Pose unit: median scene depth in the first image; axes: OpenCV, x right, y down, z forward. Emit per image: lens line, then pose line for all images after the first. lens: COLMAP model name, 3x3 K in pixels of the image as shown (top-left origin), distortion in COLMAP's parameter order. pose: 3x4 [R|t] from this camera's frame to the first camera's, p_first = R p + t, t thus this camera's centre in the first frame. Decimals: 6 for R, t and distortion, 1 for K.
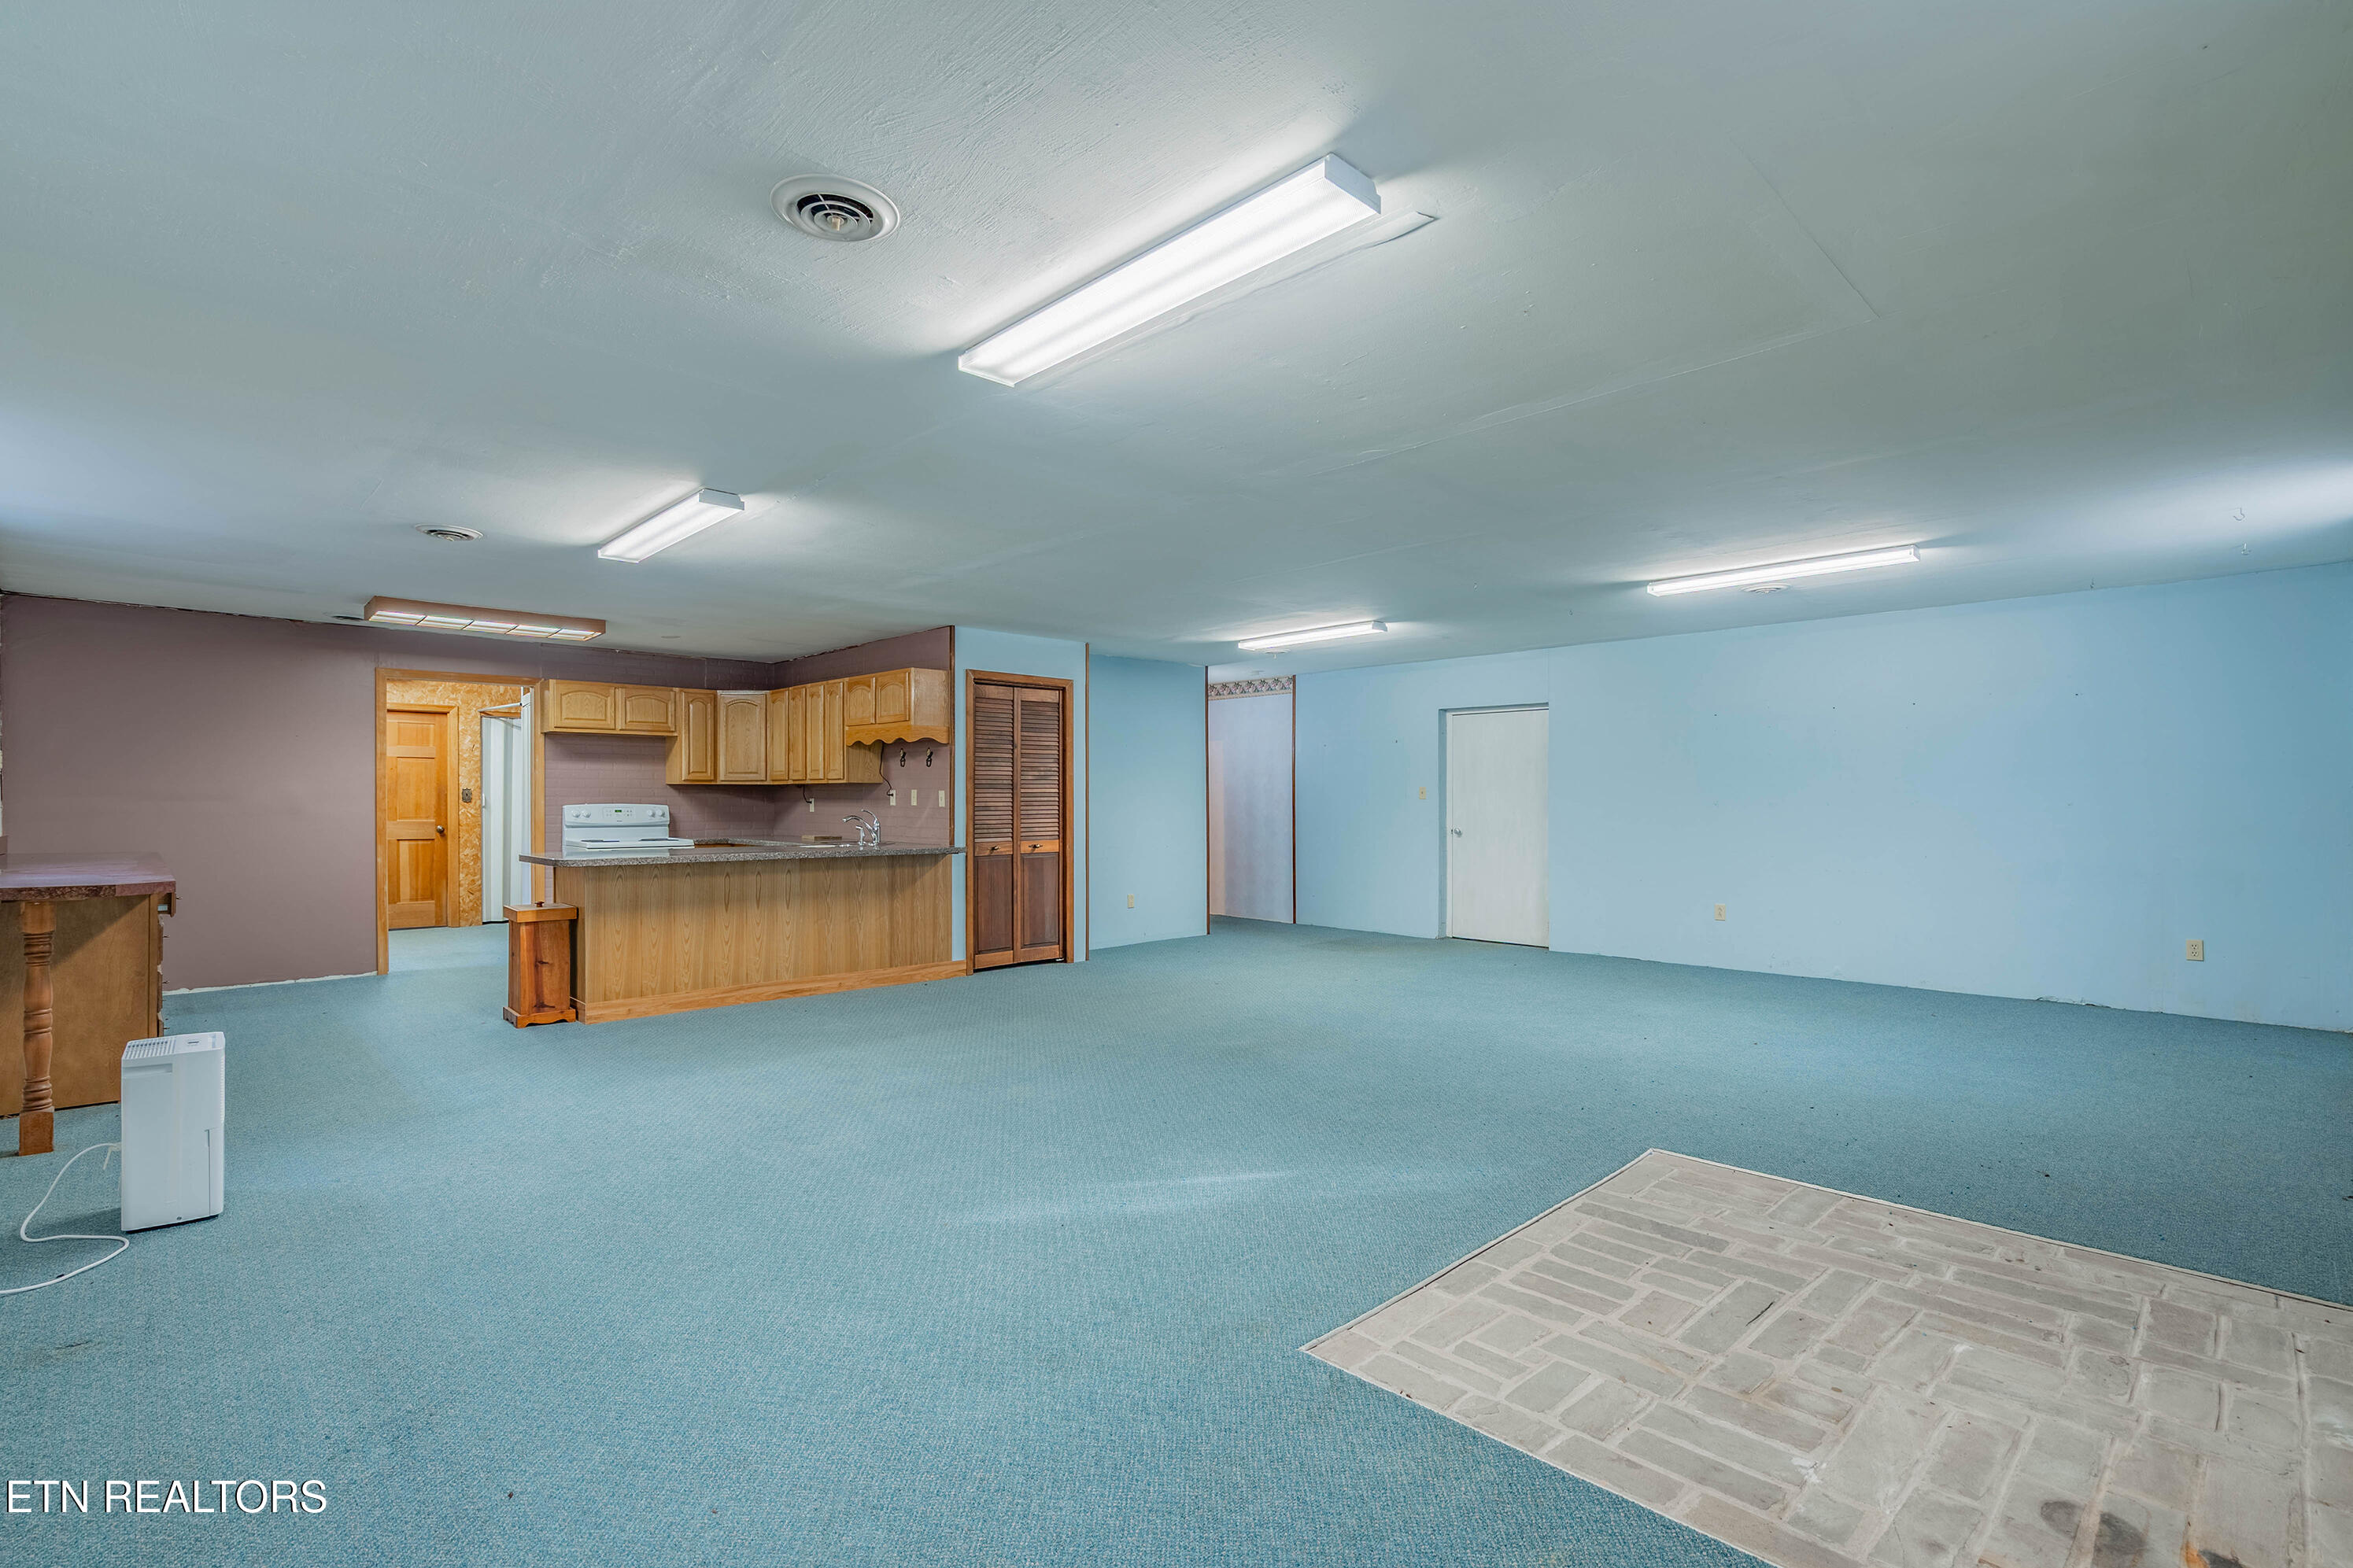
lens RADIAL K [[1089.7, 0, 1176.9], [0, 1089.7, 788.5], [0, 0, 1]] dist [-0.002685, -0.001334]
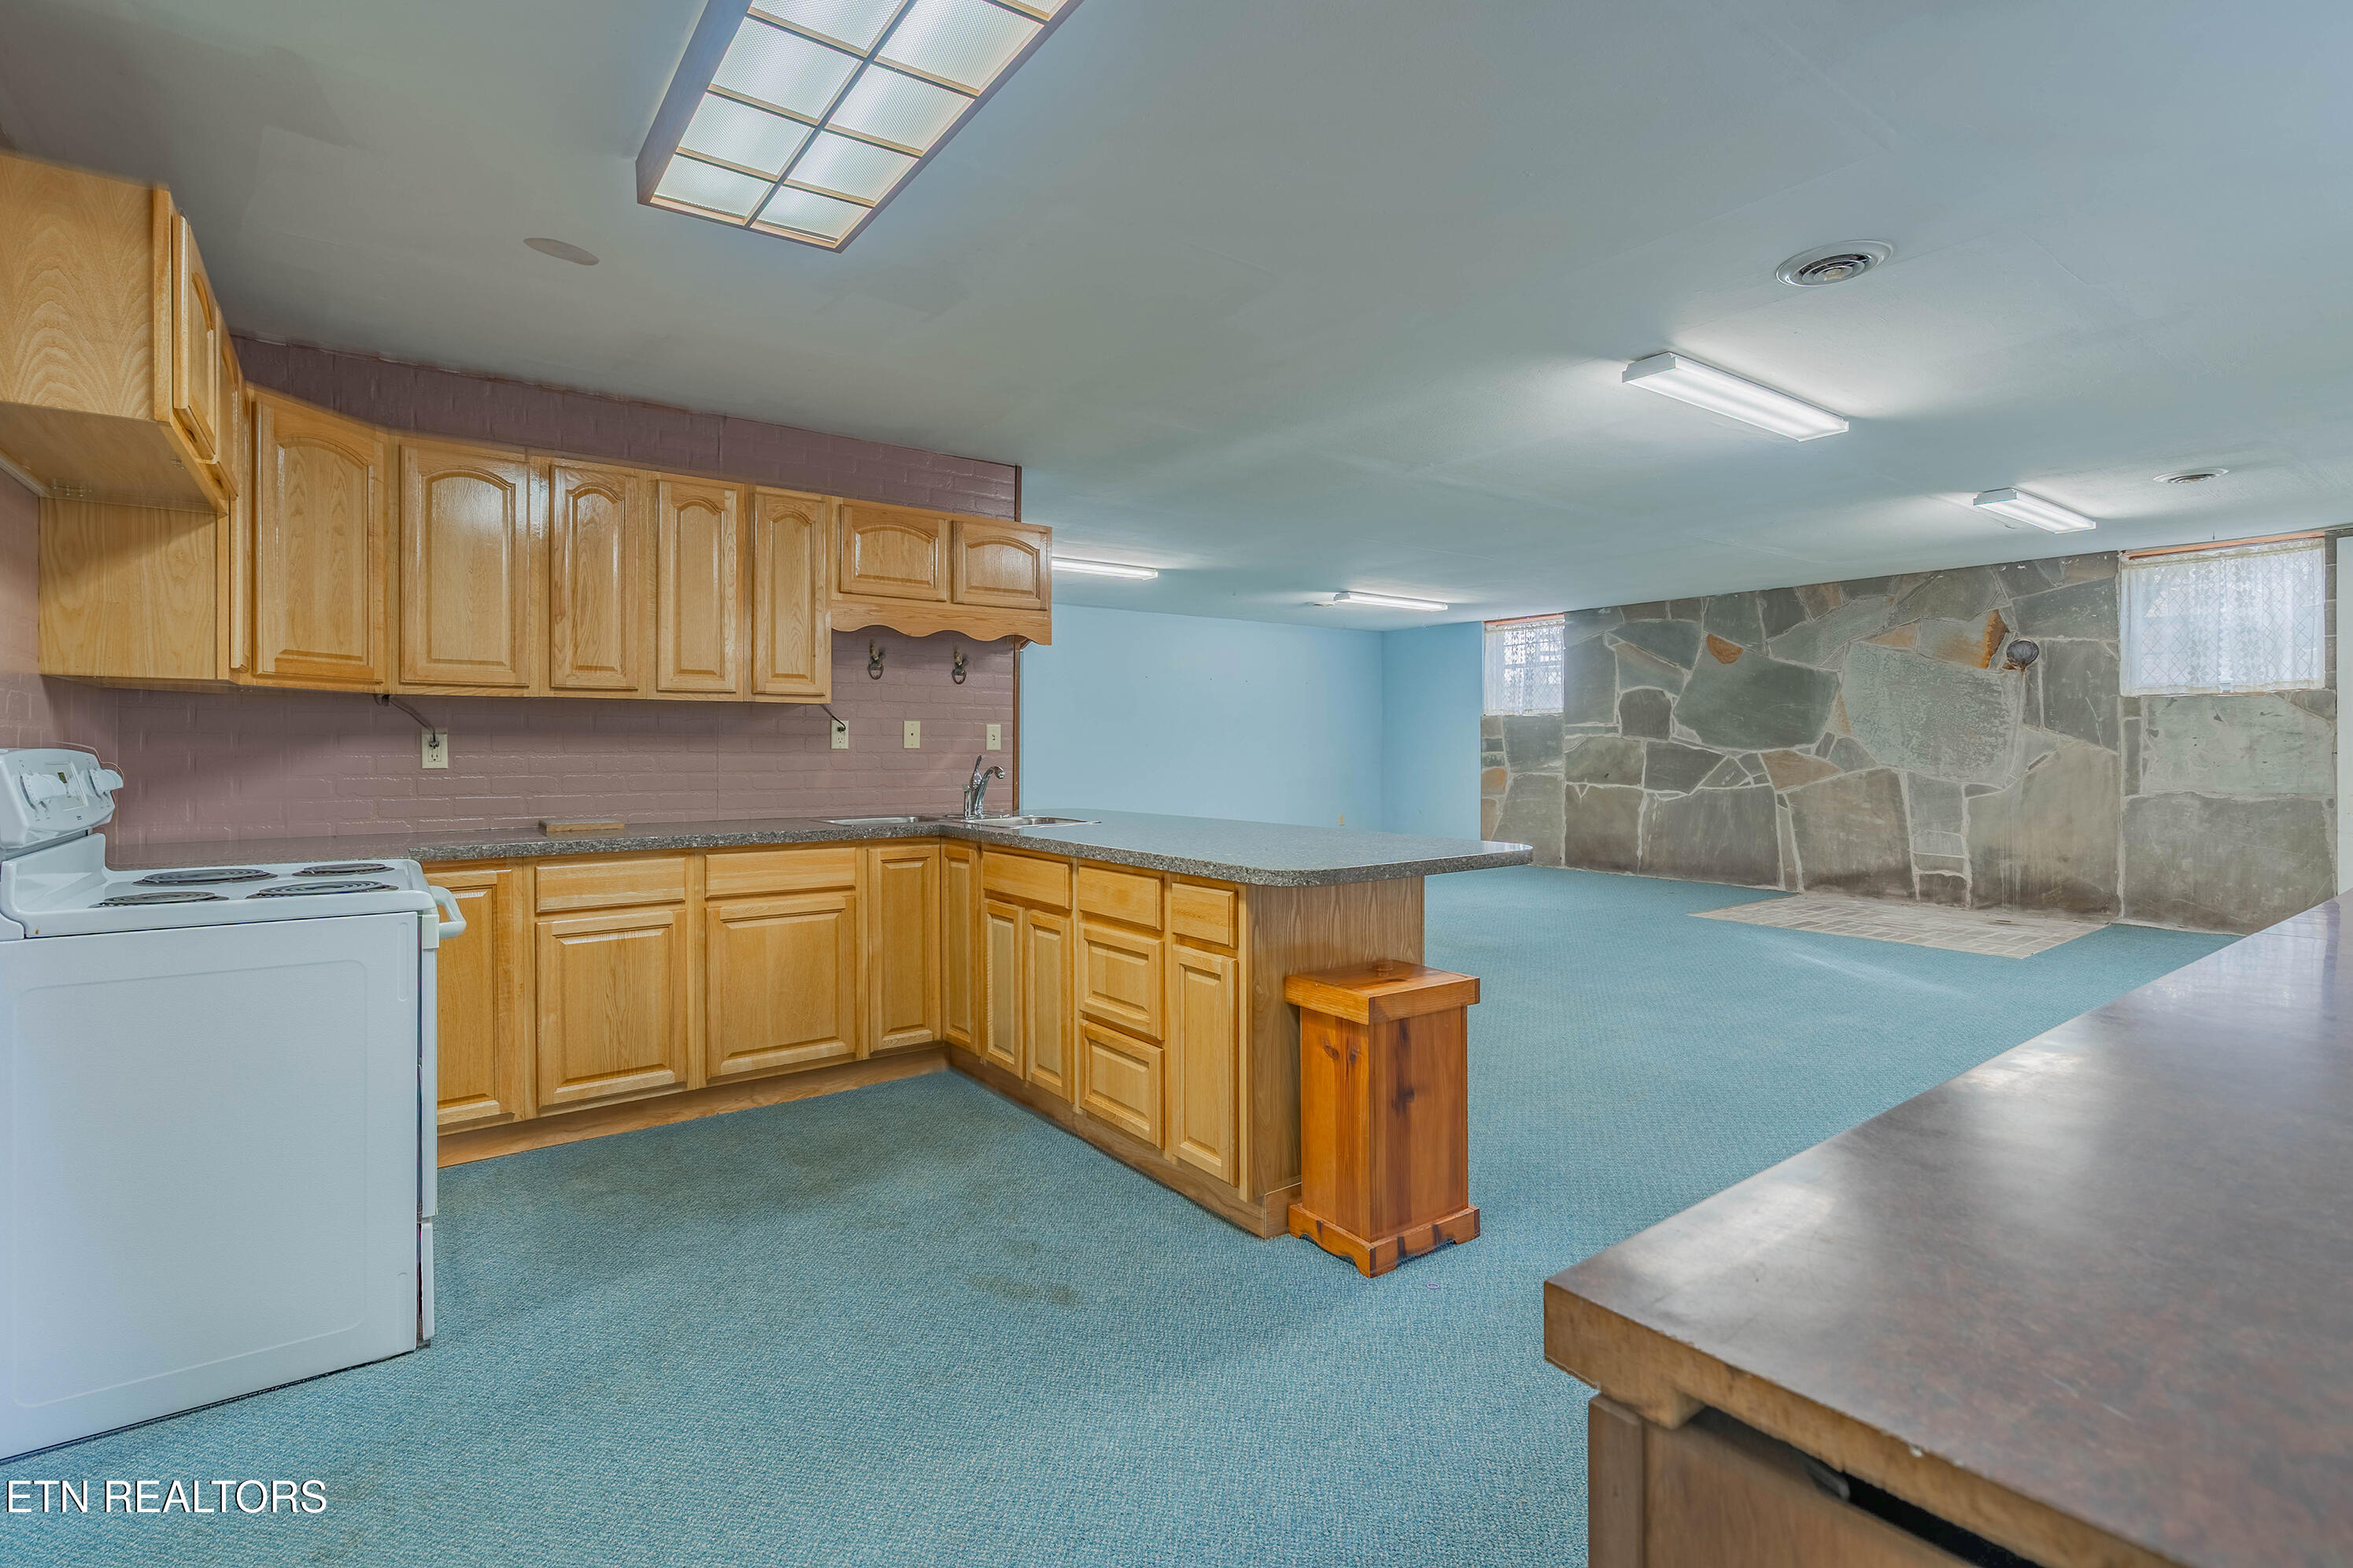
lens RADIAL K [[1089.7, 0, 1175.5], [0, 1089.7, 764.4], [0, 0, 1]] dist [-0.002685, -0.001334]
pose [[0.124843, -0.015277, 0.992059, -0.801611], [-0.005740, 0.999854, 0.016120, 0.014289], [-0.992160, -0.007707, 0.124737, 0.798336]]
